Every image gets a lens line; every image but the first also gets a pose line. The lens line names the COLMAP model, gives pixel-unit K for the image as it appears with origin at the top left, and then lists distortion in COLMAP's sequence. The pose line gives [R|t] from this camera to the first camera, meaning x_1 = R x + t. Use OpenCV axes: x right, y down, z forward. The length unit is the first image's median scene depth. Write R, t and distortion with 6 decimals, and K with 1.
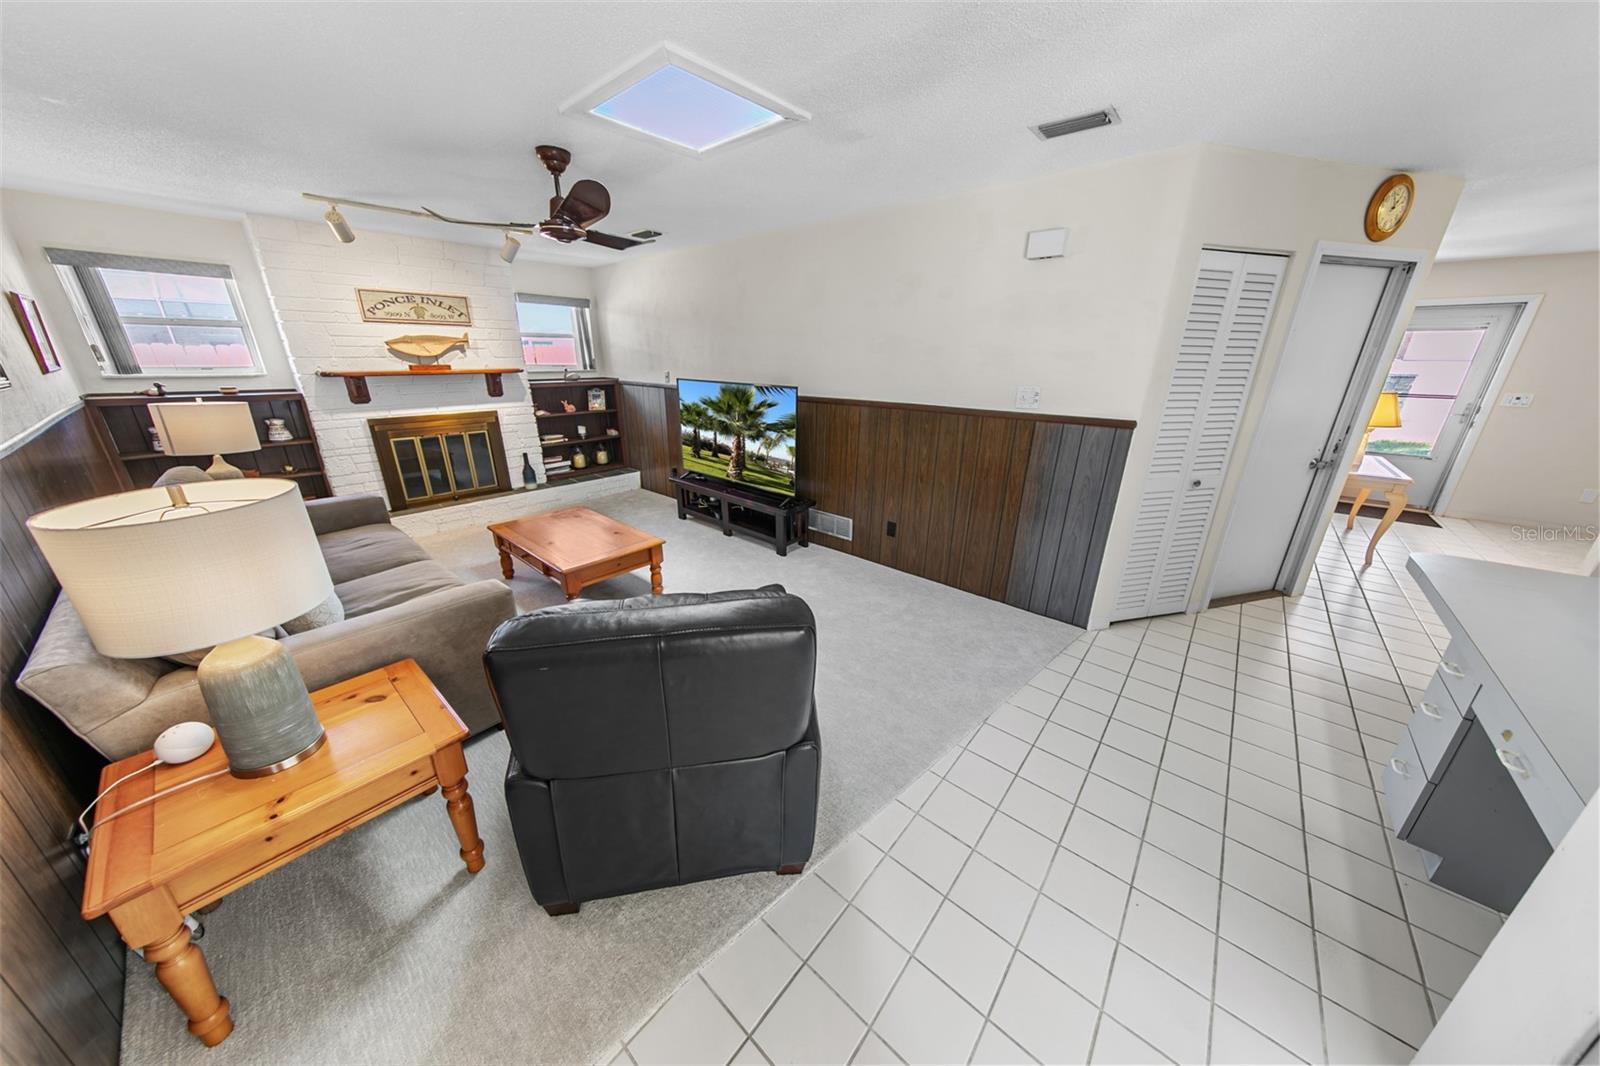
lens RADIAL K [[495.8, 0, 798.3], [0, 495.8, 525.1], [0, 0, 1]] dist [0.002516, 0.000059]
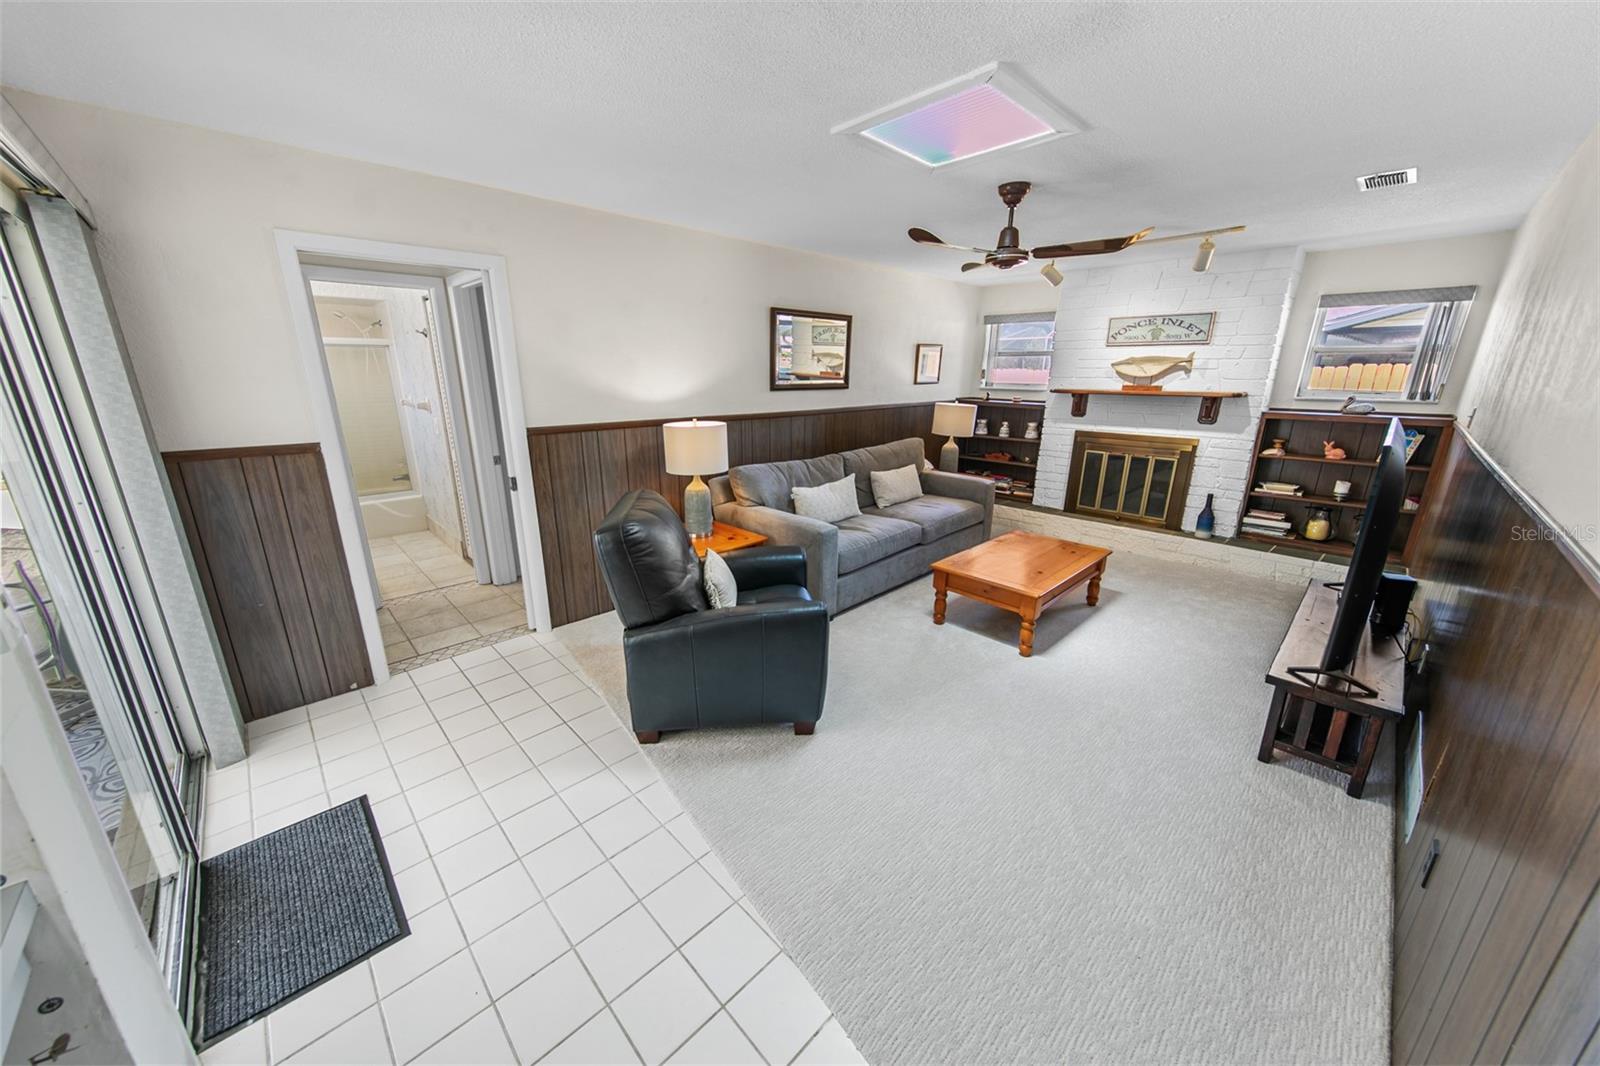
lens RADIAL K [[557.8, 0, 800.0], [0, 557.8, 533.0], [0, 0, 1]] dist [0.000552, 0.000017]
pose [[-0.081628, 0.273257, -0.958472, 0.457792], [-0.328006, 0.900744, 0.284733, -0.145031], [0.941142, 0.337627, 0.016104, 0.421867]]
